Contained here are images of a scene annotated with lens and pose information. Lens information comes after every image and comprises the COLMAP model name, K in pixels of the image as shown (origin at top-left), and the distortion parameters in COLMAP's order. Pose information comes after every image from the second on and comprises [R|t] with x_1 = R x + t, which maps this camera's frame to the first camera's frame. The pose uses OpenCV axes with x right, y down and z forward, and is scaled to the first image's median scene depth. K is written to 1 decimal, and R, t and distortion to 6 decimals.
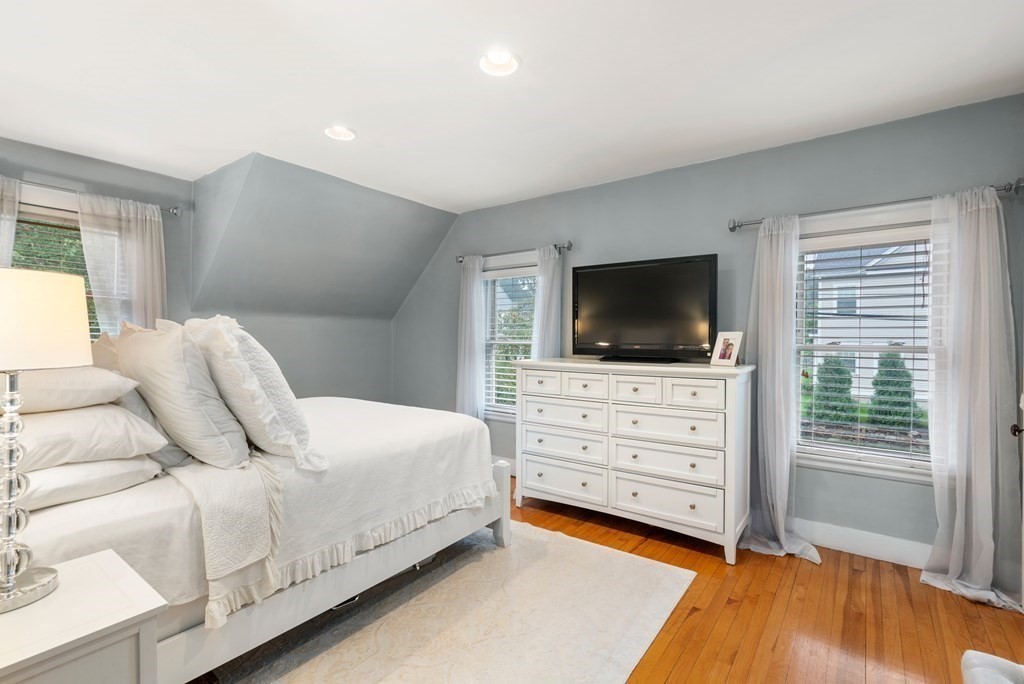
lens RADIAL K [[466.9, 0, 507.1], [0, 466.9, 335.3], [0, 0, 1]] dist [-0.000808, 0.000149]
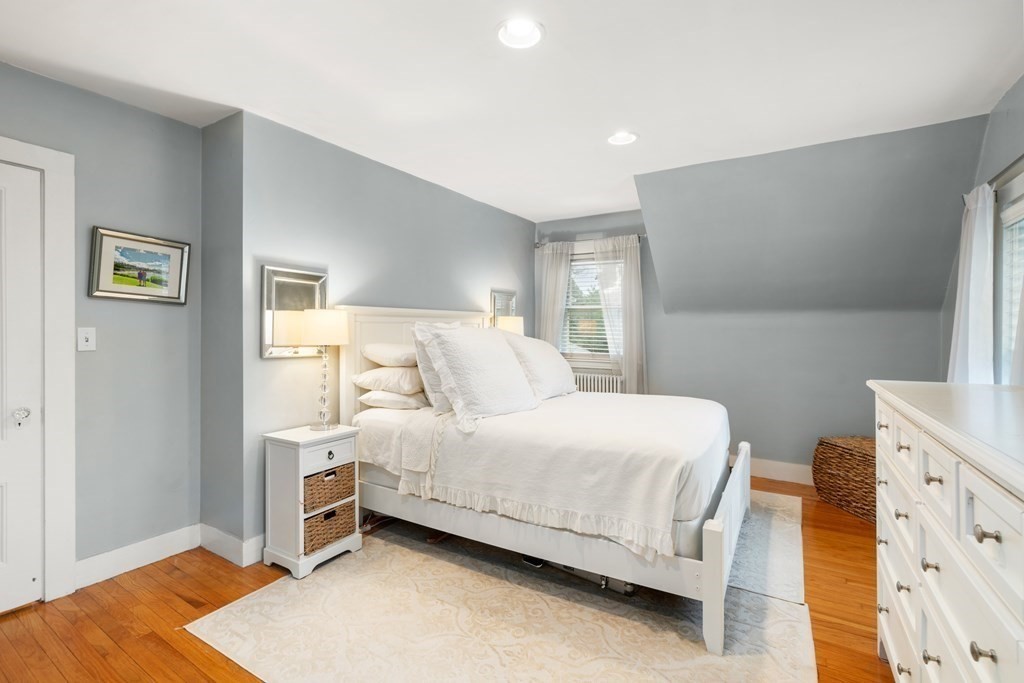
lens RADIAL K [[466.9, 0, 507.1], [0, 466.9, 334.8], [0, 0, 1]] dist [-0.000808, 0.000149]
pose [[0.099548, 0.002148, -0.995030, 0.754497], [-0.005788, 0.999982, 0.001579, 0.001886], [0.995016, 0.005602, 0.099559, 0.768908]]
